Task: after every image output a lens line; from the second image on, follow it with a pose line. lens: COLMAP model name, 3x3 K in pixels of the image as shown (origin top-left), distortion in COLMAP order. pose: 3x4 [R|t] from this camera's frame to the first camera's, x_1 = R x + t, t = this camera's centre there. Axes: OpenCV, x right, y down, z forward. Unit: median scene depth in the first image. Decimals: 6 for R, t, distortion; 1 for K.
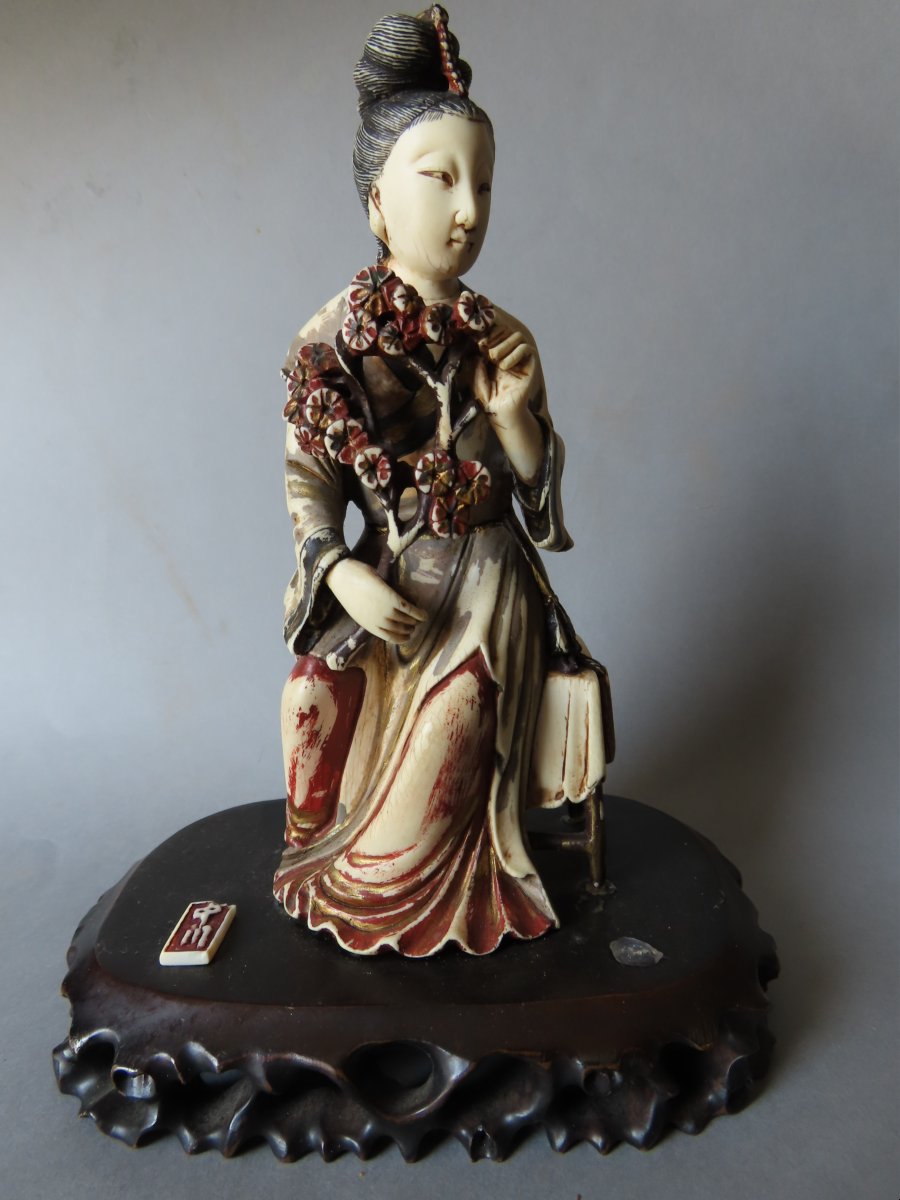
lens RADIAL K [[872.9, 0, 453.8], [0, 872.9, 594.0], [0, 0, 1]] dist [-0.005268, -0.001233]
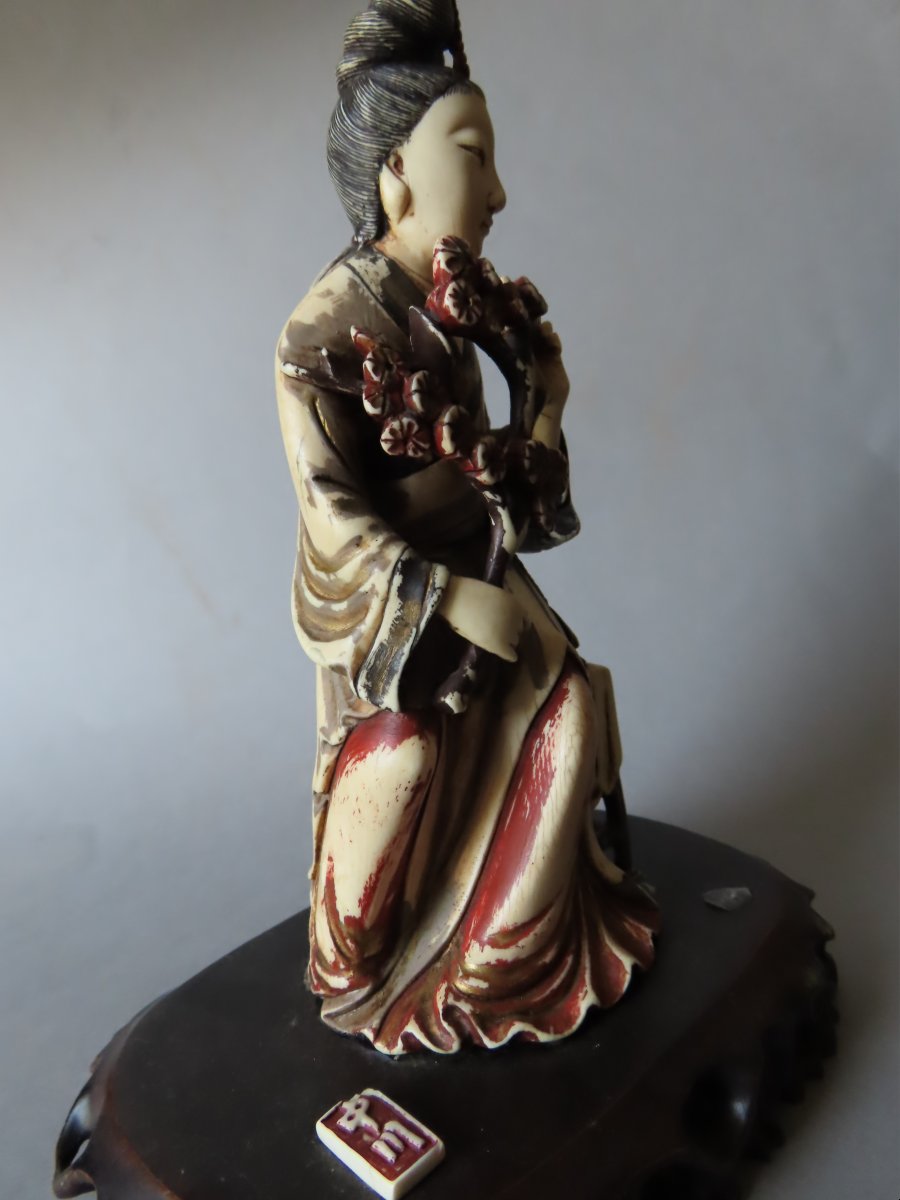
lens RADIAL K [[872.9, 0, 453.8], [0, 872.9, 594.0], [0, 0, 1]] dist [-0.005268, -0.001233]
pose [[0.694254, -0.153817, 0.703102, -0.734402], [0.243441, 0.969503, -0.028280, 0.002179], [-0.677310, 0.190797, 0.710527, 0.419448]]
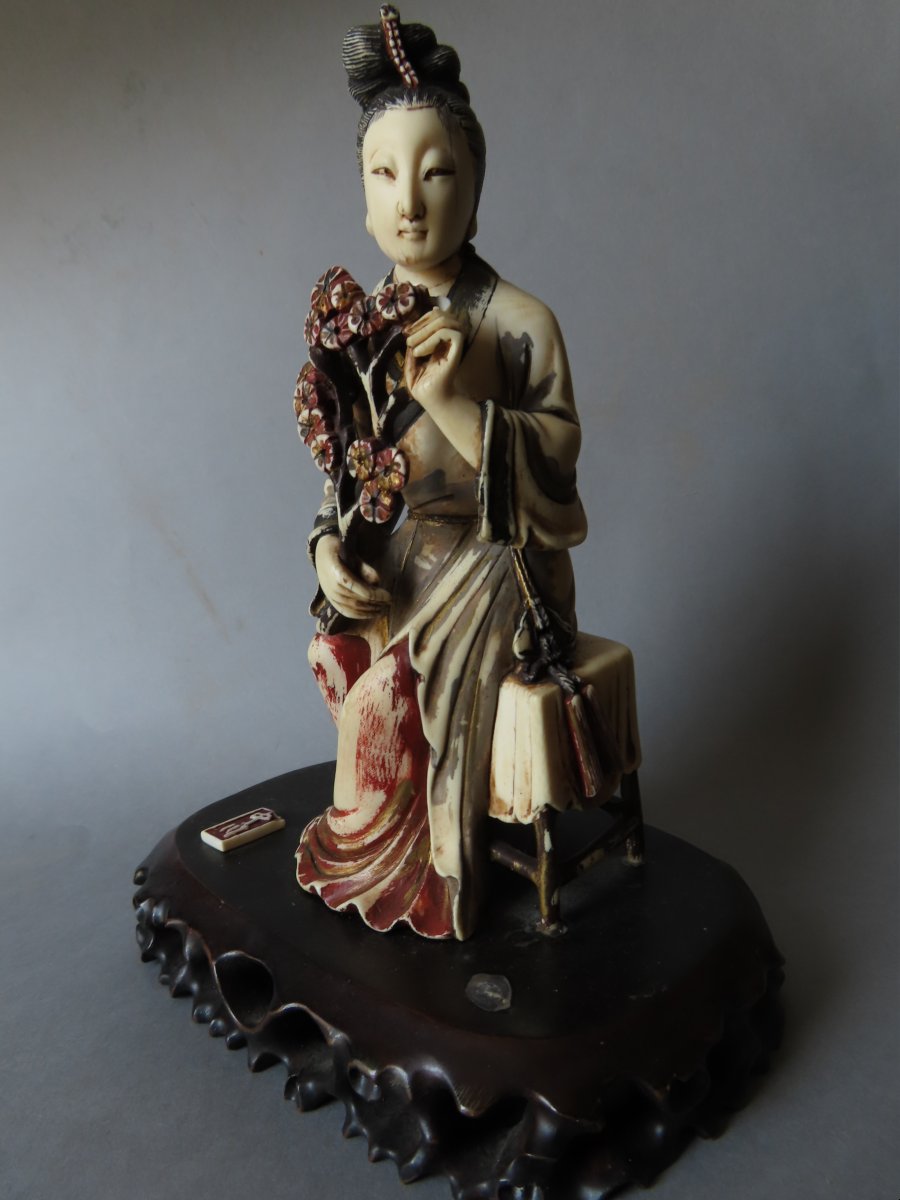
lens RADIAL K [[872.9, 0, 453.8], [0, 872.9, 594.0], [0, 0, 1]] dist [-0.005268, -0.001233]
pose [[0.738424, 0.130457, -0.661598, 0.760232], [-0.126106, 0.990515, 0.054564, -0.047764], [0.662441, 0.043140, 0.747871, 0.288973]]
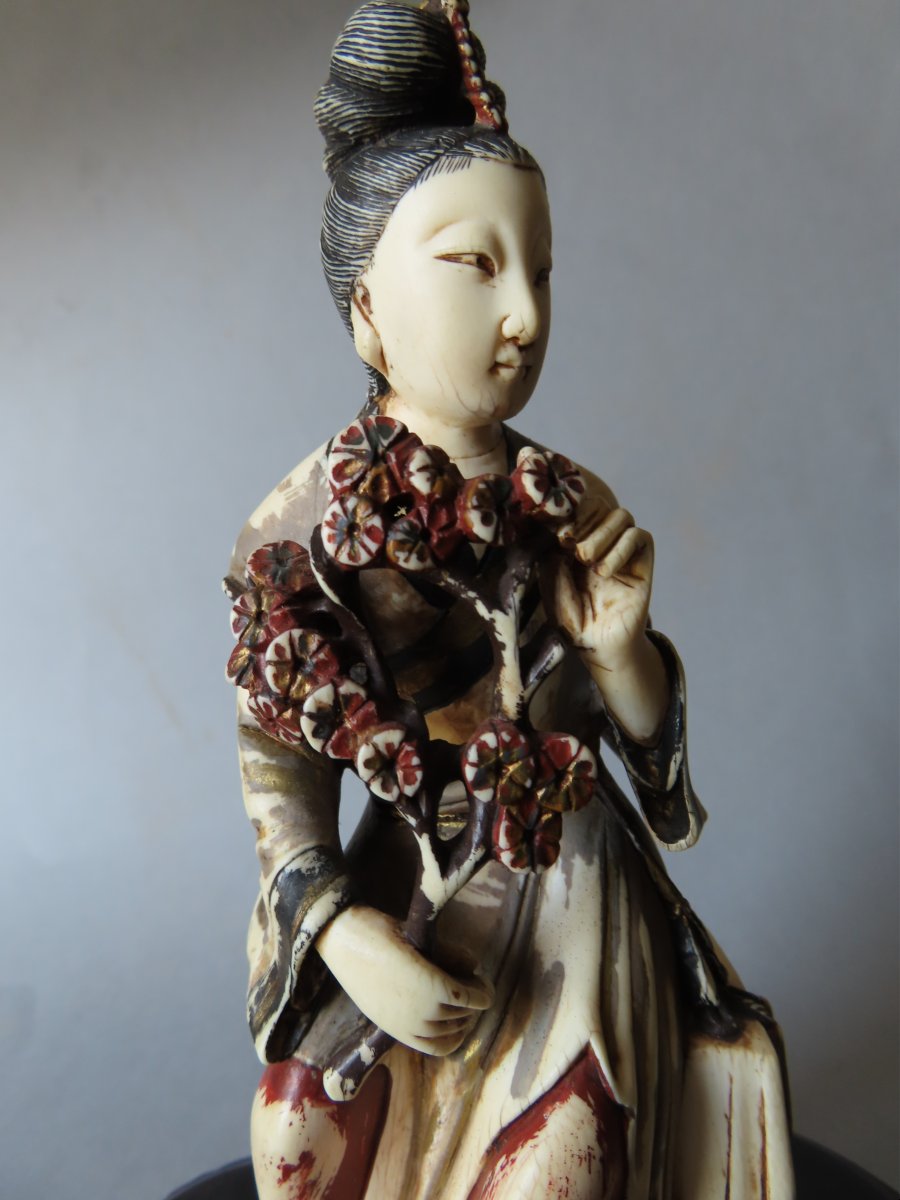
lens RADIAL K [[846.6, 0, 445.9], [0, 846.6, 587.4], [0, 0, 1]] dist [0.005815, -0.000648]
pose [[0.997351, -0.068649, 0.024056, -0.059997], [0.070653, 0.992887, -0.095834, -0.198562], [-0.017306, 0.097279, 0.995107, 0.434054]]
